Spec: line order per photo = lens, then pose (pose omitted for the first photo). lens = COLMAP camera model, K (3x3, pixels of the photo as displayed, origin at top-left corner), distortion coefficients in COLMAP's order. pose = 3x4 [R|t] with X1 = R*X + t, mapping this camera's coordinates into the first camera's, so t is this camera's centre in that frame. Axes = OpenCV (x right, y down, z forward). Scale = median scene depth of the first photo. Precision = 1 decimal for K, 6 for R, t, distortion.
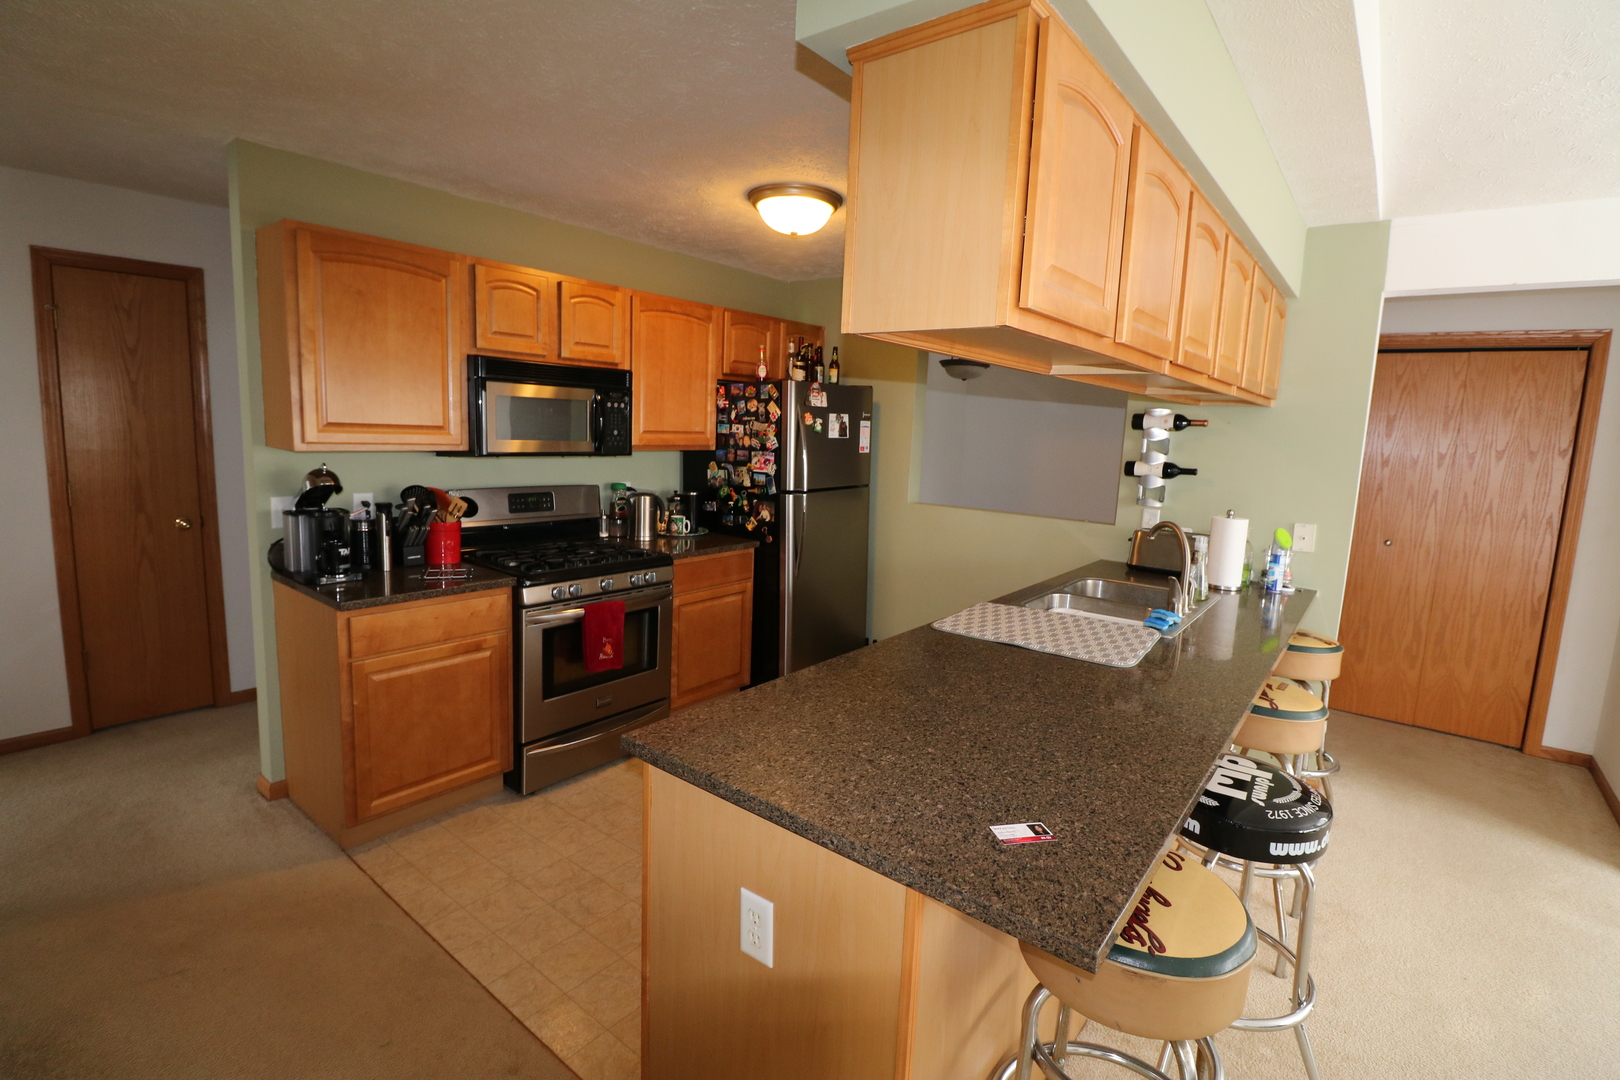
lens RADIAL K [[747.5, 0, 808.3], [0, 747.5, 537.5], [0, 0, 1]] dist [-0.013060, -0.001037]
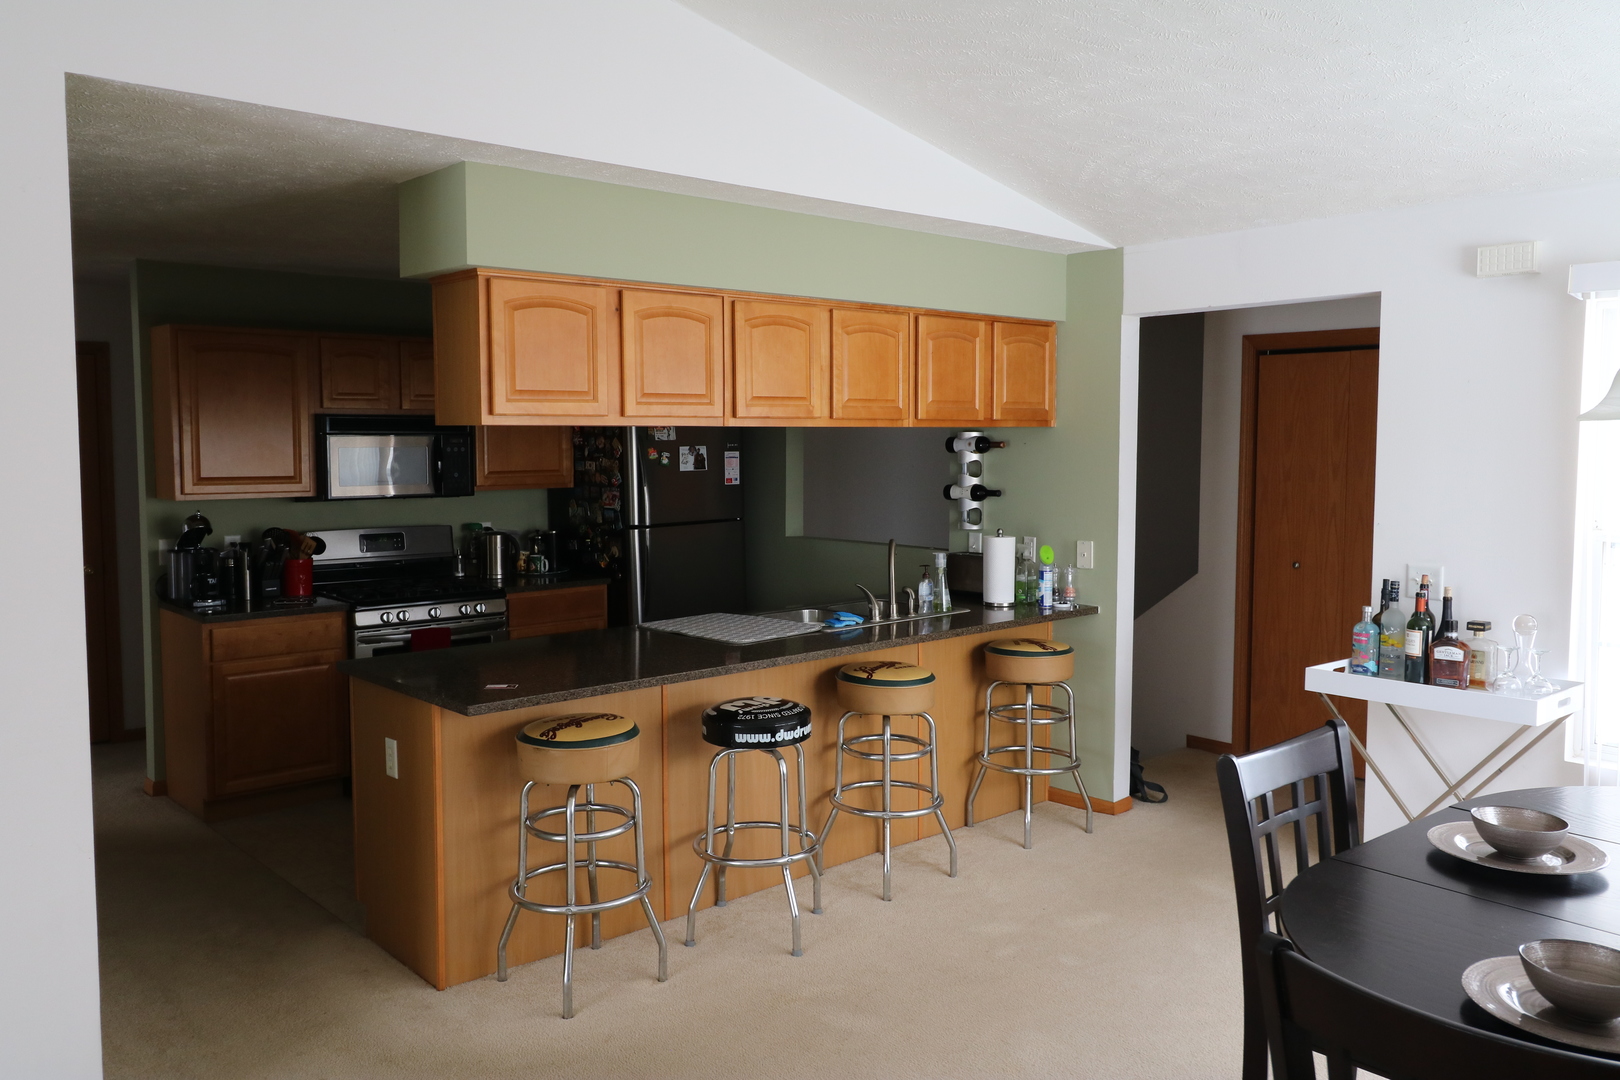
lens RADIAL K [[1283.8, 0, 810.2], [0, 1283.8, 543.1], [0, 0, 1]] dist [0.003267, 0.011888]
pose [[0.984772, -0.027222, -0.171706, 0.548181], [0.015554, 0.997500, -0.068936, 0.090332], [0.173154, 0.065215, 0.982733, -0.705809]]
